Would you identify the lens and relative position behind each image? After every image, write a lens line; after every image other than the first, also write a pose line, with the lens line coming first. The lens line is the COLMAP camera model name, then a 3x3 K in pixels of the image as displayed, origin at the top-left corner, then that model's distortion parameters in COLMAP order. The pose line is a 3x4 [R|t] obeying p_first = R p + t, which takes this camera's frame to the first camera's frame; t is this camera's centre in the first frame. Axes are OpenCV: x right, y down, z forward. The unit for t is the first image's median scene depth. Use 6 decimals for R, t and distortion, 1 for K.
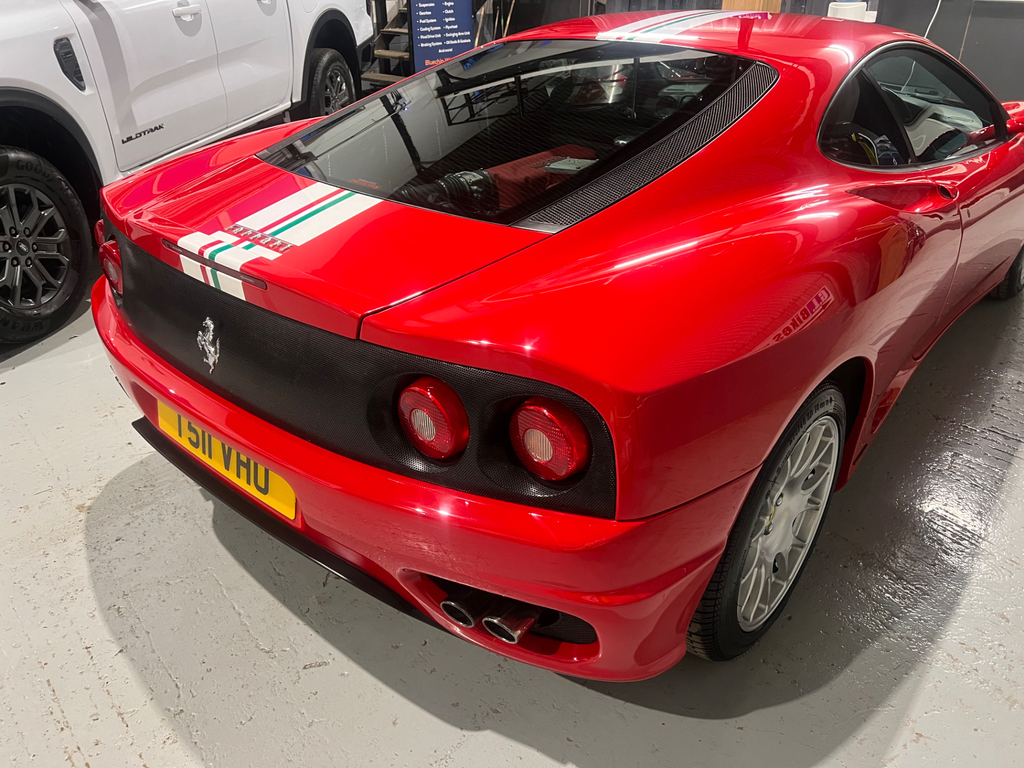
lens RADIAL K [[763.7, 0, 508.8], [0, 763.7, 382.2], [0, 0, 1]] dist [0.050129, -0.055536]
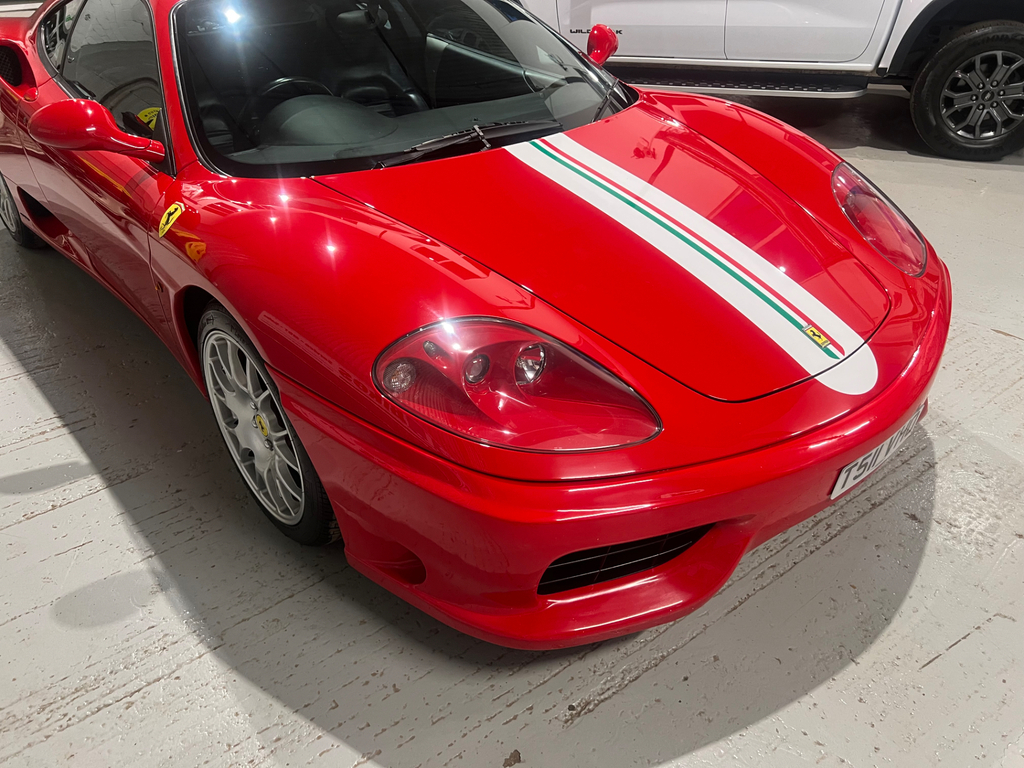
lens RADIAL K [[765.3, 0, 512.0], [0, 765.3, 384.0], [0, 0, 1]] dist [0.043735, -0.050593]
pose [[-0.133148, 0.540237, -0.830913, 1.839479], [-0.479853, 0.698422, 0.530988, -1.003150], [0.867186, 0.469416, 0.166241, 1.764456]]
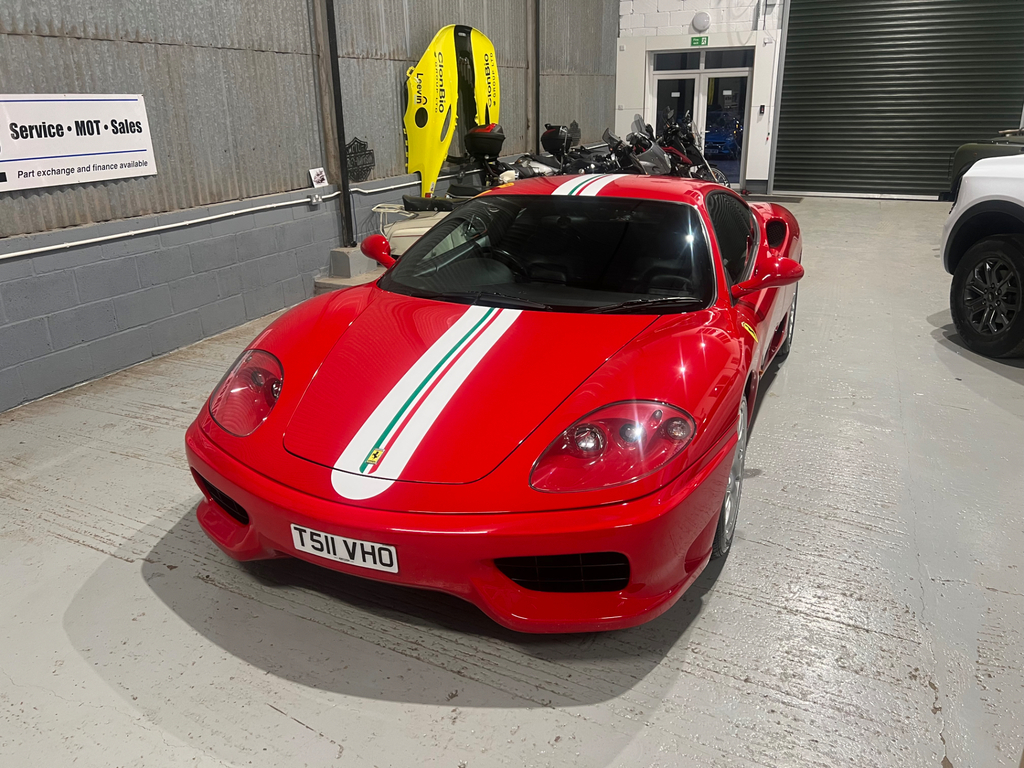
lens RADIAL K [[769.5, 0, 515.3], [0, 769.5, 379.3], [0, 0, 1]] dist [0.045431, -0.047911]
pose [[-0.950617, 0.121160, -0.285740, 1.197355], [-0.134265, 0.669509, 0.730569, -1.692233], [0.279821, 0.732856, -0.620179, 2.839943]]
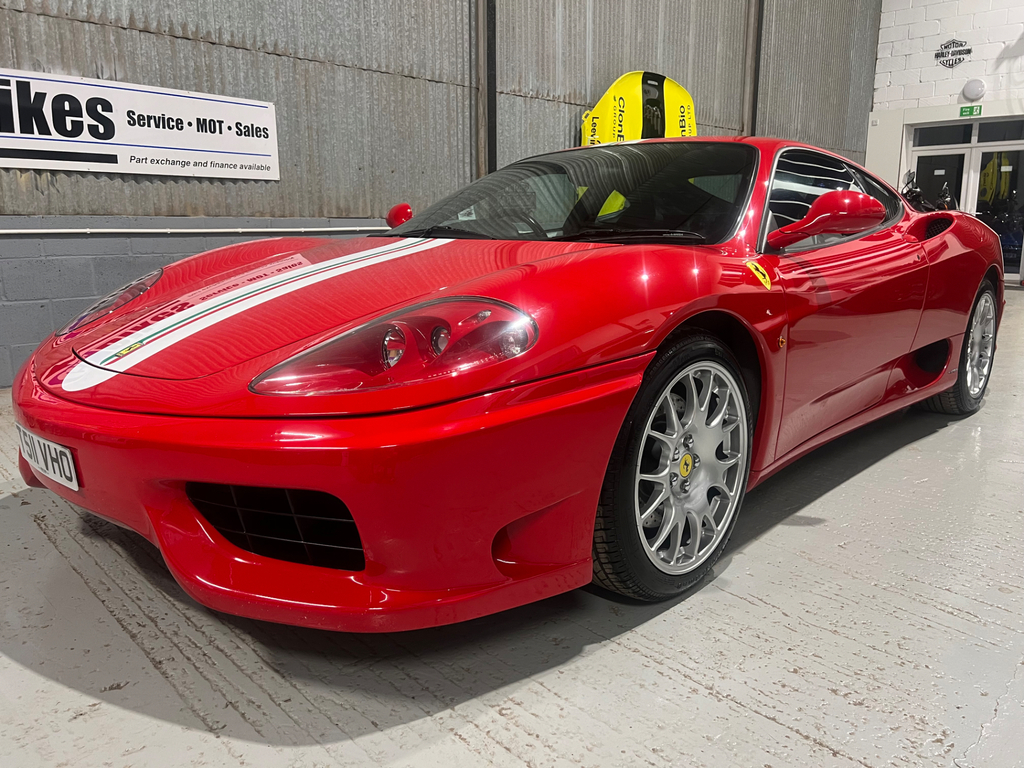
lens RADIAL K [[770.7, 0, 517.9], [0, 770.7, 383.0], [0, 0, 1]] dist [0.051432, -0.055640]
pose [[-0.999497, -0.003096, 0.031556, 0.624684], [0.018188, 0.759210, 0.650591, -1.284841], [-0.025971, 0.650838, -0.758772, 2.830146]]
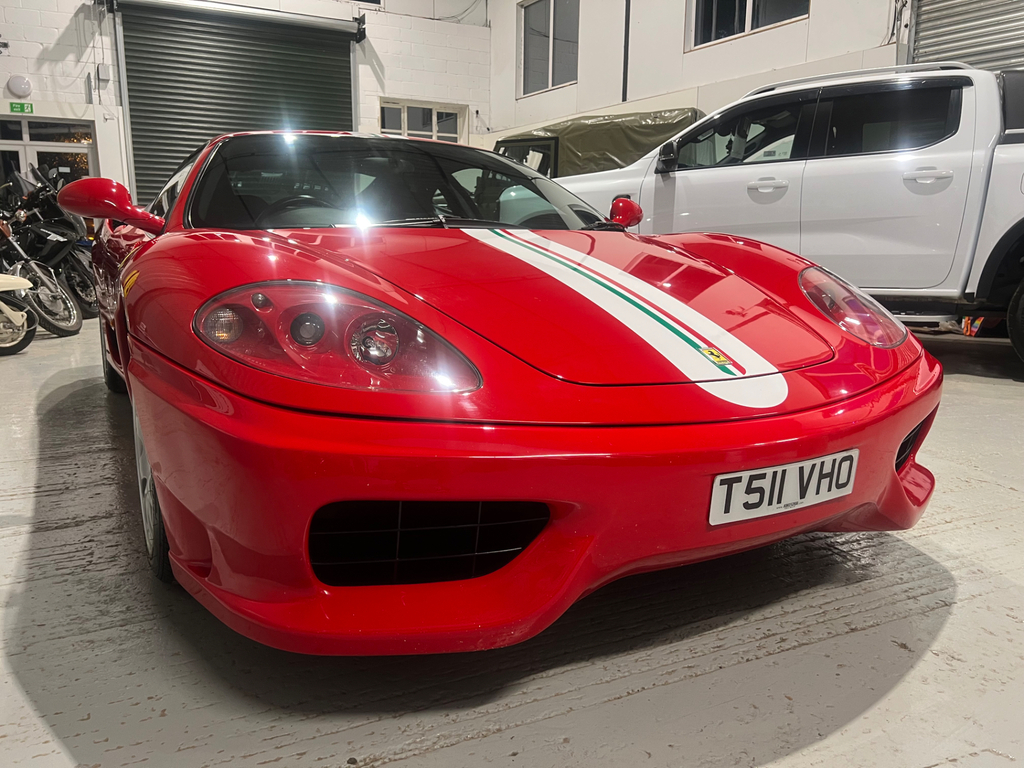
lens RADIAL K [[768.6, 0, 518.7], [0, 768.6, 384.1], [0, 0, 1]] dist [0.047250, -0.054143]
pose [[-0.333317, 0.184694, -0.924547, 1.821596], [-0.463696, 0.821712, 0.331323, -0.890996], [0.820905, 0.539145, -0.188249, 2.159631]]
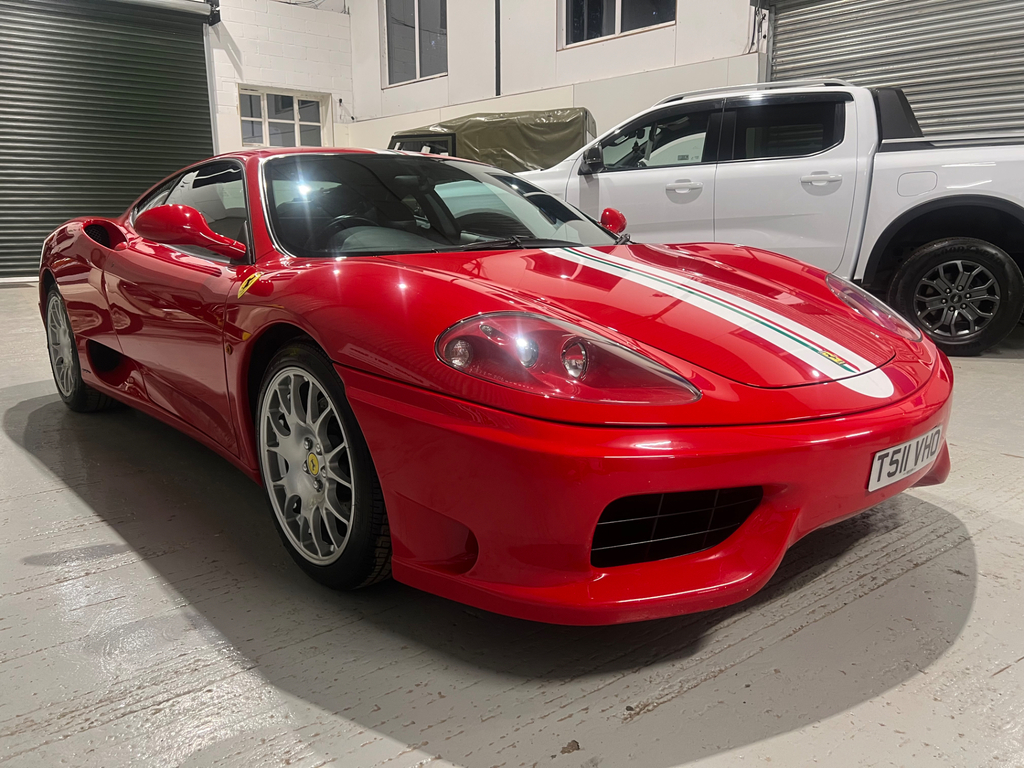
lens RADIAL K [[767.0, 0, 521.1], [0, 767.0, 383.6], [0, 0, 1]] dist [0.048727, -0.054711]
pose [[-0.127537, 0.215869, -0.968057, 2.016384], [-0.476529, 0.842660, 0.250687, -0.785315], [0.869859, 0.493280, -0.004603, 1.861283]]
